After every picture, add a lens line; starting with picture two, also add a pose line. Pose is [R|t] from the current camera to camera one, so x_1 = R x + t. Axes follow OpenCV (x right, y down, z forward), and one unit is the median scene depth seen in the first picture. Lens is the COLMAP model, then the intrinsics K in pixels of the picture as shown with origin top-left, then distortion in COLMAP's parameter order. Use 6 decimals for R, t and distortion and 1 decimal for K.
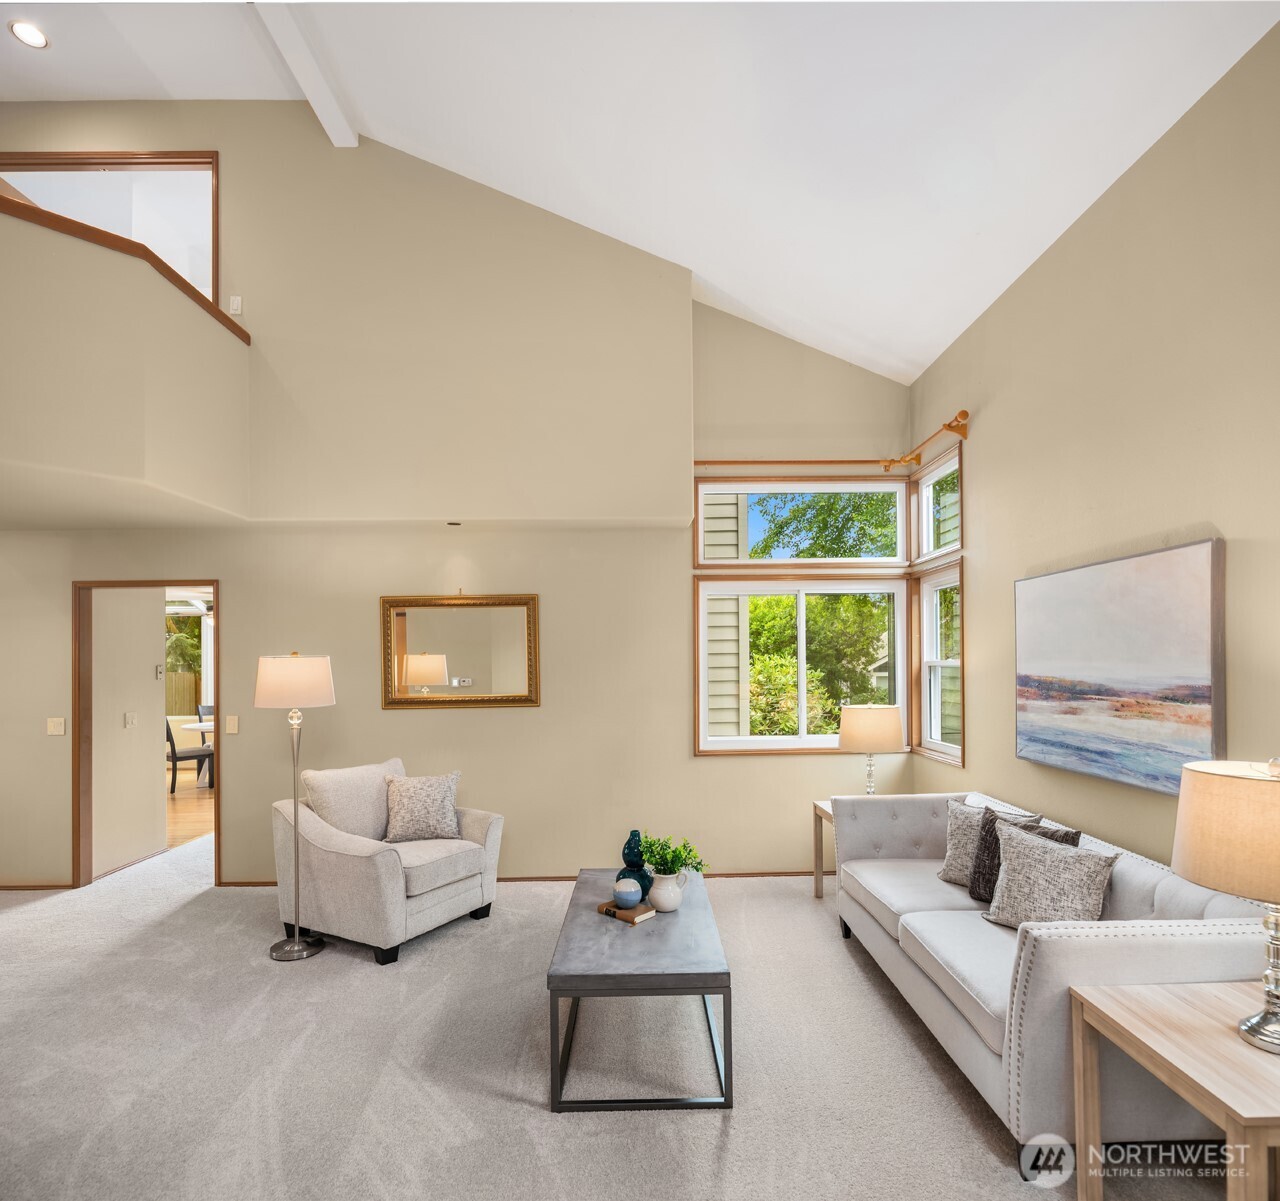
lens RADIAL K [[677.2, 0, 635.9], [0, 677.2, 660.5], [0, 0, 1]] dist [0.001565, -0.004920]
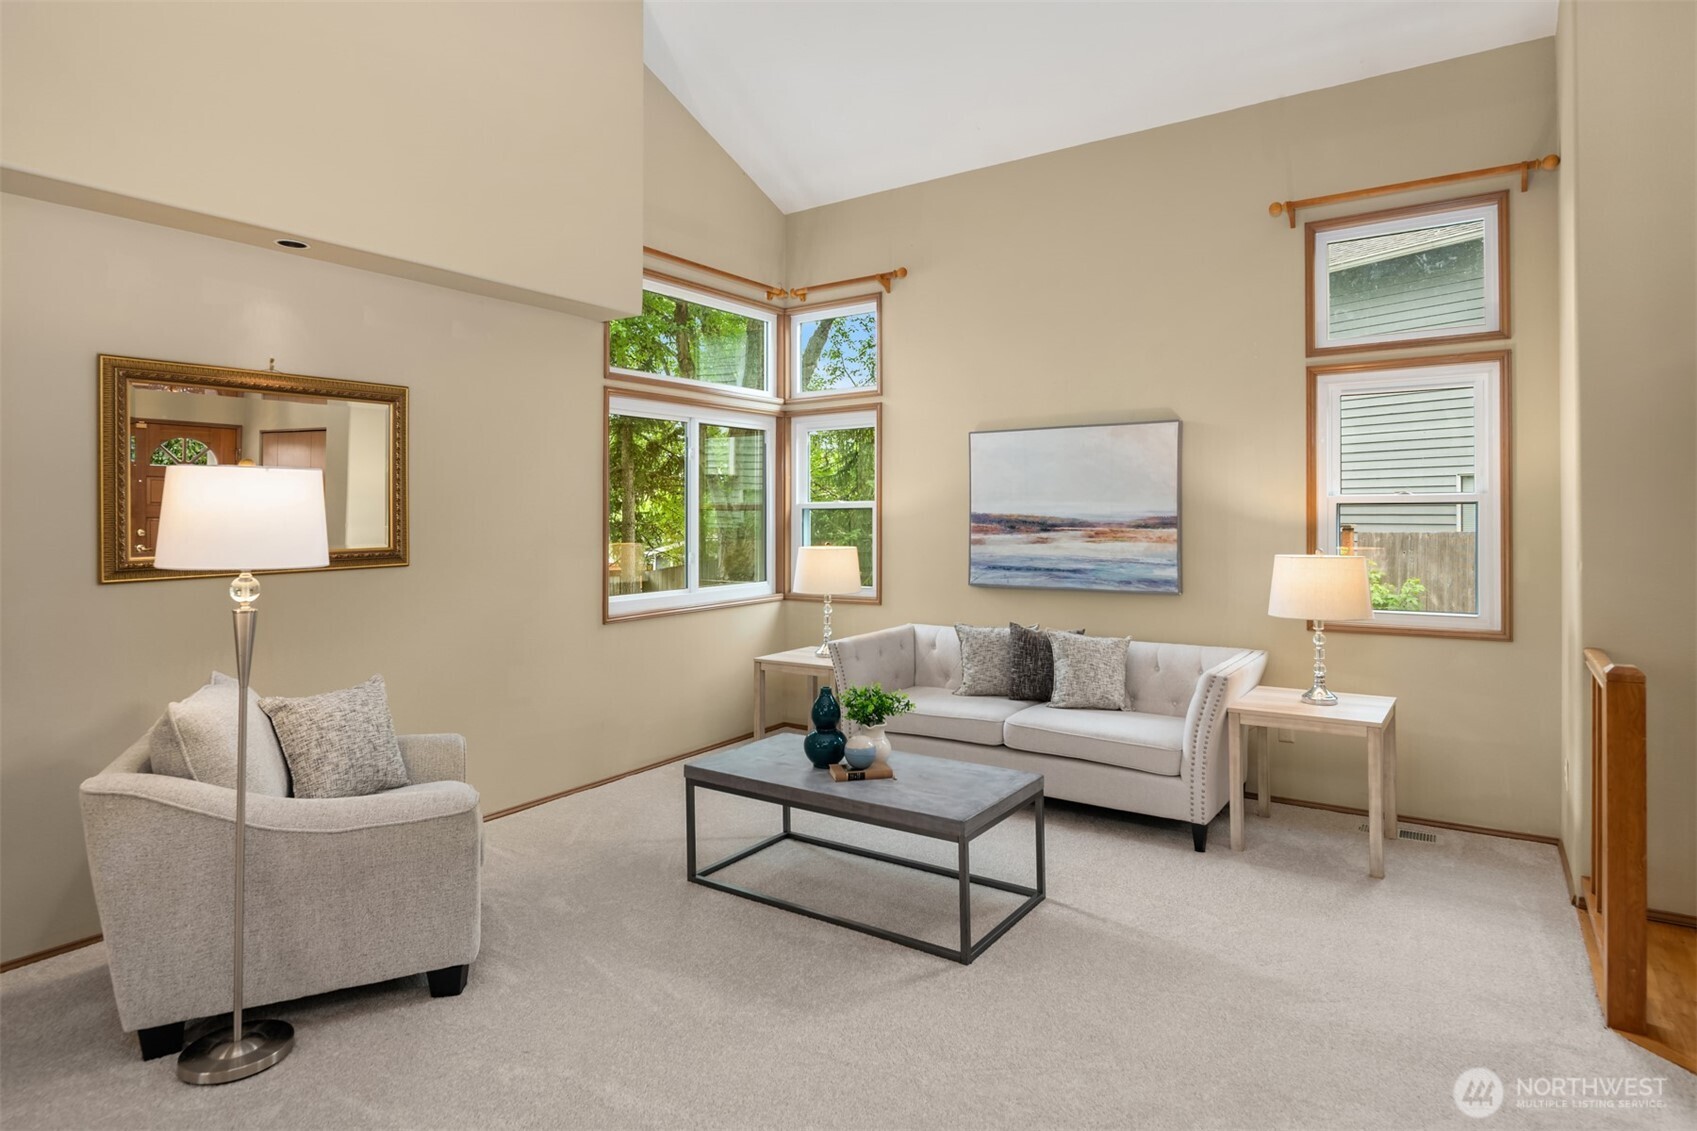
lens RADIAL K [[904.9, 0, 848.9], [0, 904.9, 513.6], [0, 0, 1]] dist [0.001278, -0.000040]
pose [[0.593210, 0.006924, 0.805018, -0.926368], [-0.005458, 0.999975, -0.004580, 0.033689], [-0.805030, -0.001677, 0.593232, 0.287562]]
